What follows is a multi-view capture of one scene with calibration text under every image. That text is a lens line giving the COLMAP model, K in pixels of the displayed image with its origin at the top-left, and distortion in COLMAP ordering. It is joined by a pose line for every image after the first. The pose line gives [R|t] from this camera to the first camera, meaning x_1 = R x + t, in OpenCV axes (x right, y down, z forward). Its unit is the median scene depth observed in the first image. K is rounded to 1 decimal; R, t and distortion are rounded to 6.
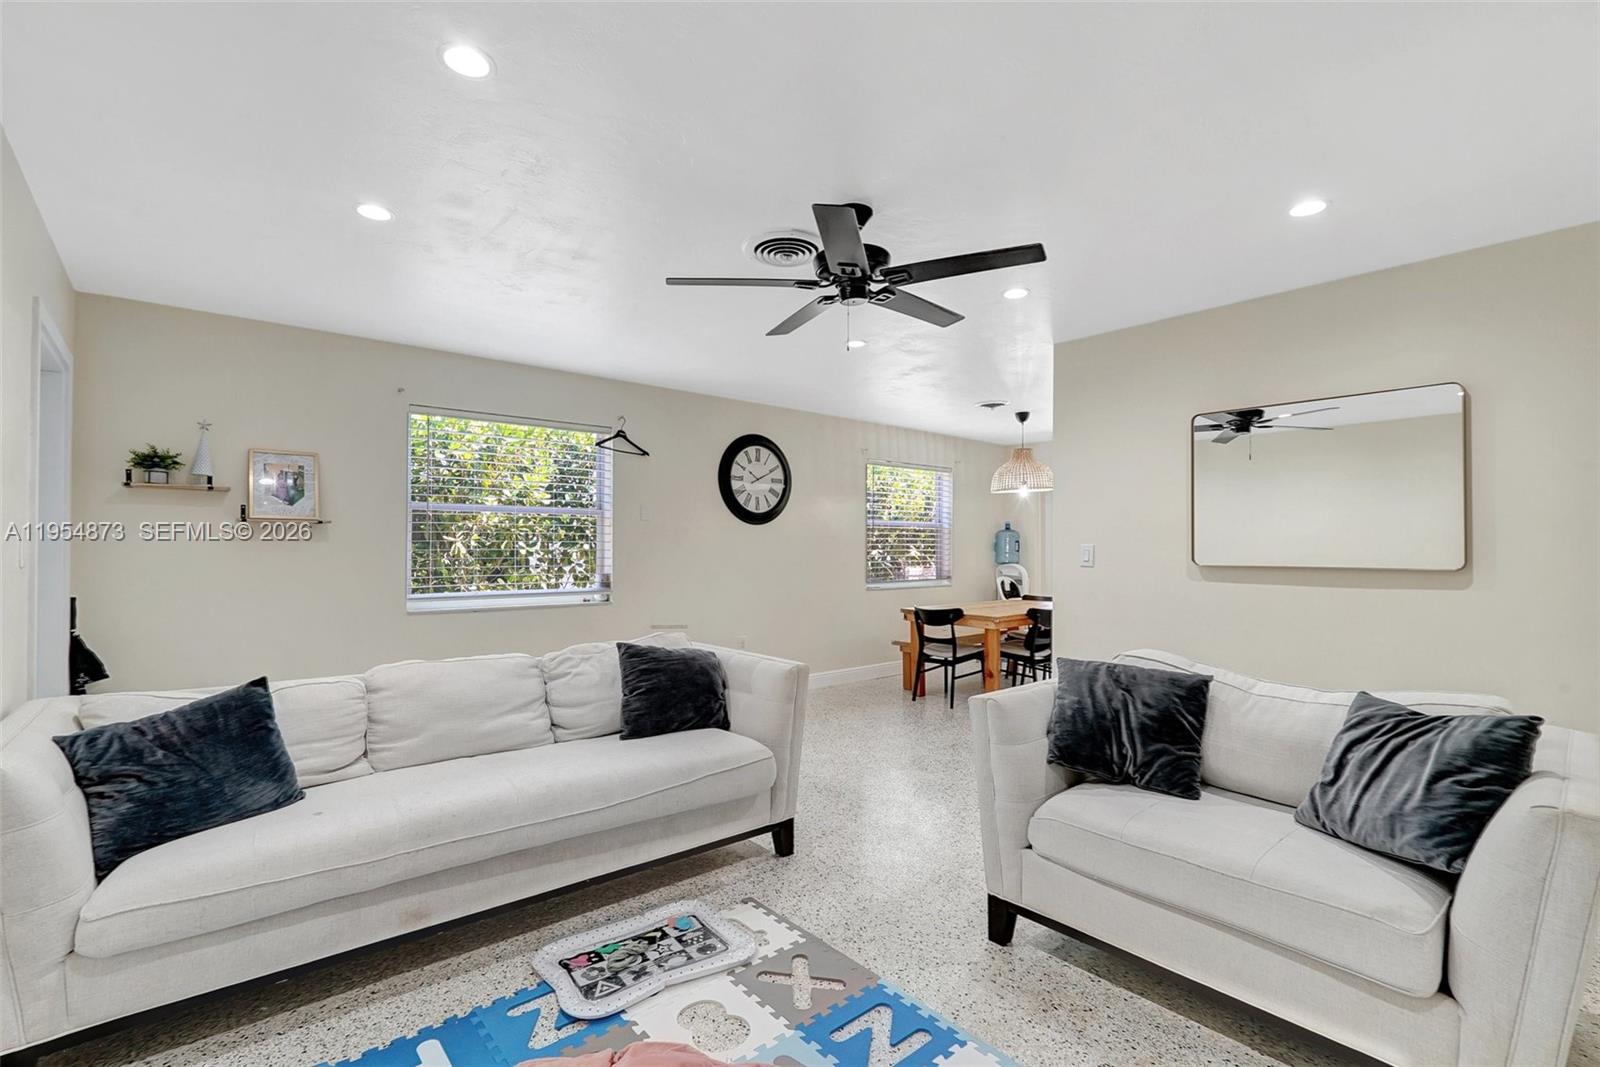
lens RADIAL K [[705.5, 0, 803.8], [0, 705.5, 540.2], [0, 0, 1]] dist [-0.030217, -0.000029]
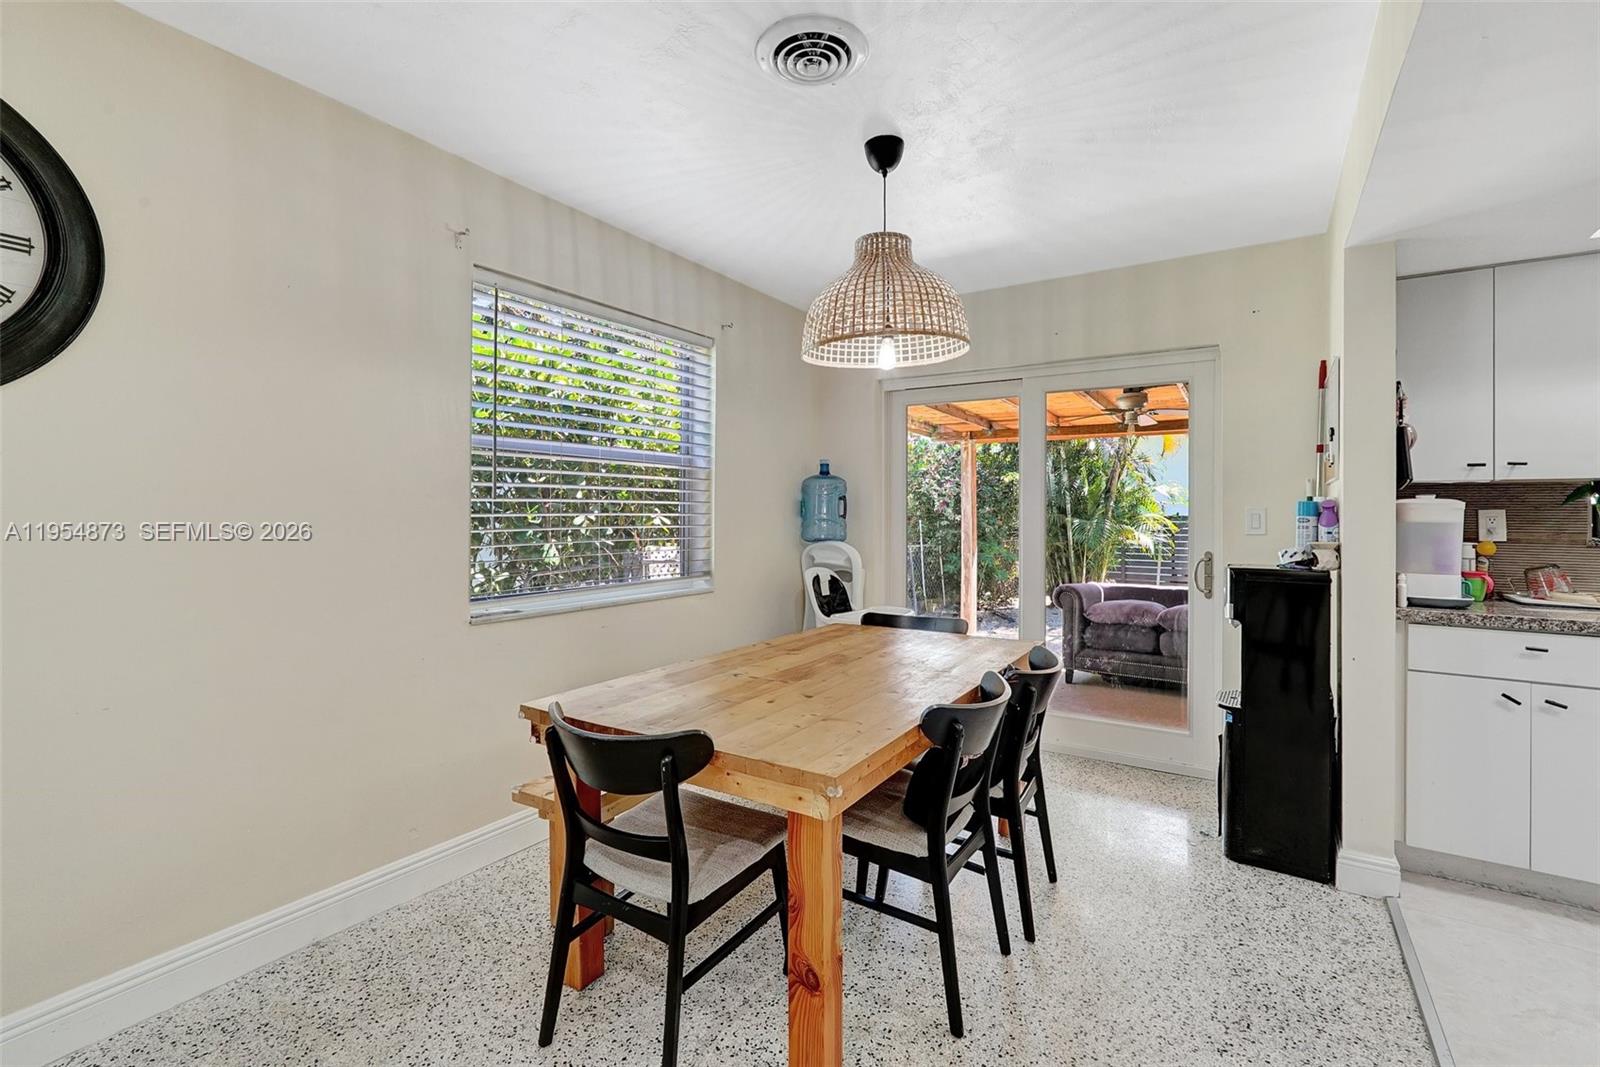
lens RADIAL K [[722.5, 0, 793.9], [0, 722.5, 526.0], [0, 0, 1]] dist [-0.025692, 0.011611]
pose [[0.963237, -0.004937, 0.268608, 0.177201], [-0.002796, 0.999593, 0.028398, 0.010262], [-0.268639, -0.028105, 0.962831, 0.699676]]
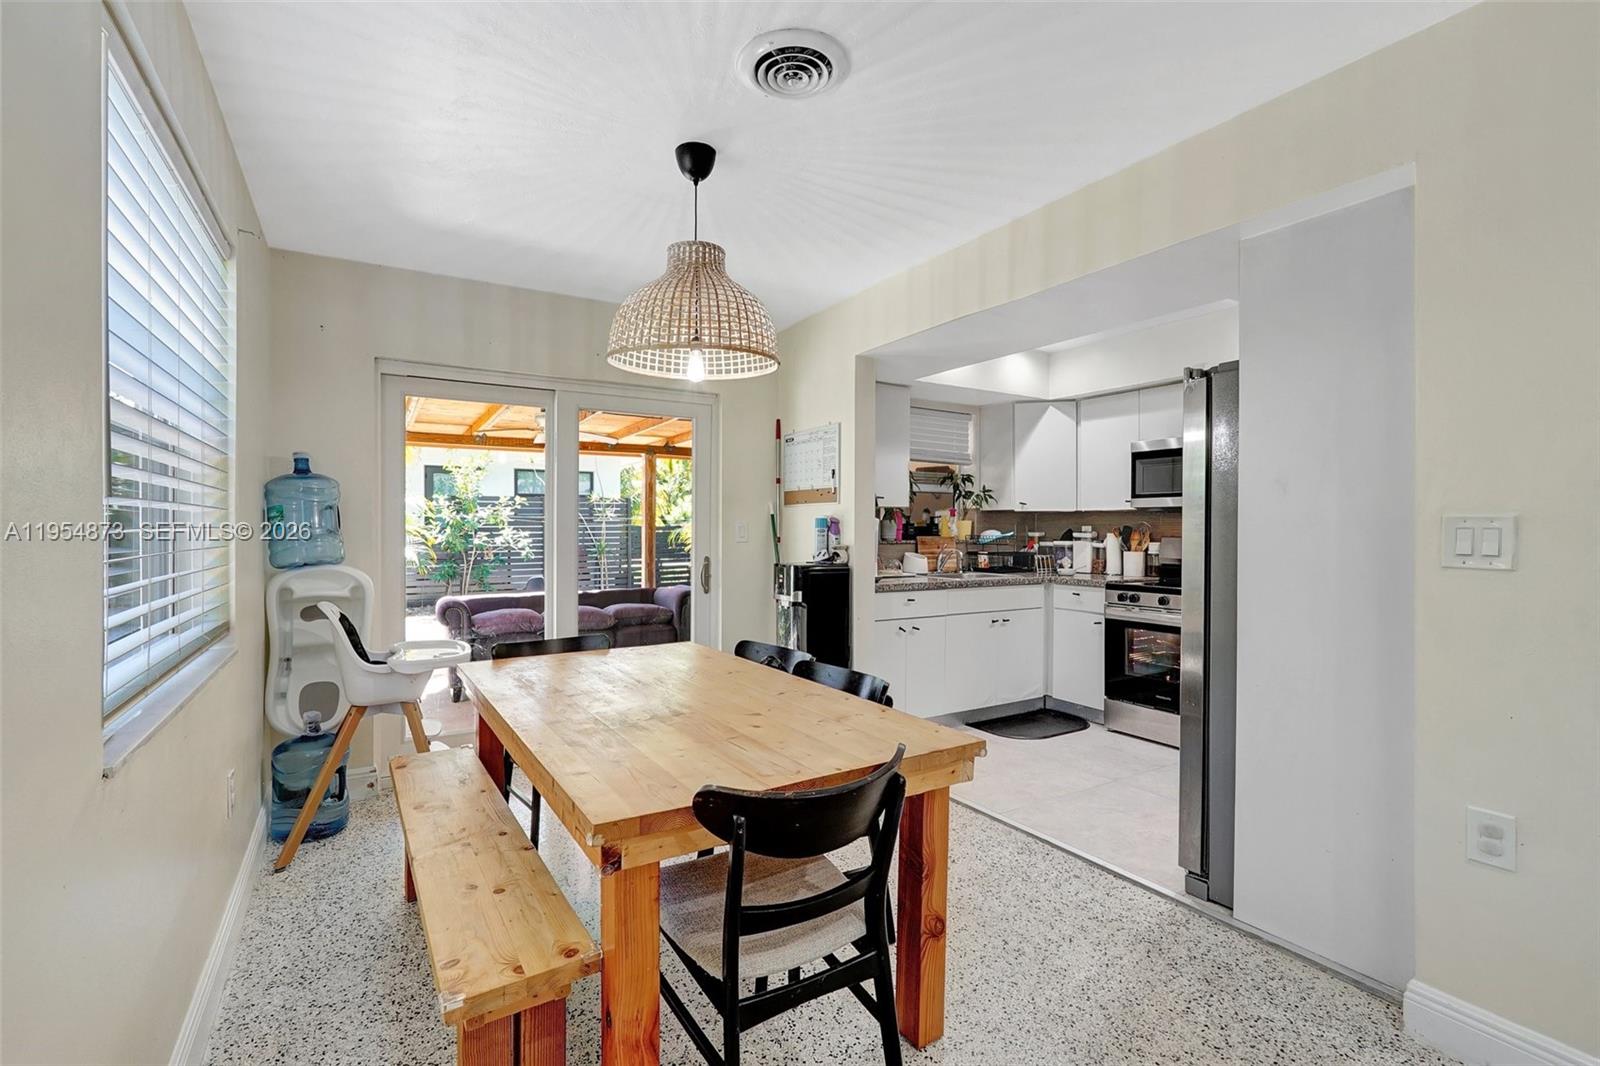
lens RADIAL K [[705.5, 0, 803.8], [0, 705.5, 539.7], [0, 0, 1]] dist [-0.030217, -0.000029]
pose [[0.157844, -0.018751, 0.987286, -0.038408], [-0.016945, 0.999621, 0.021694, 0.013193], [-0.987319, -0.020154, 0.157466, 0.951898]]
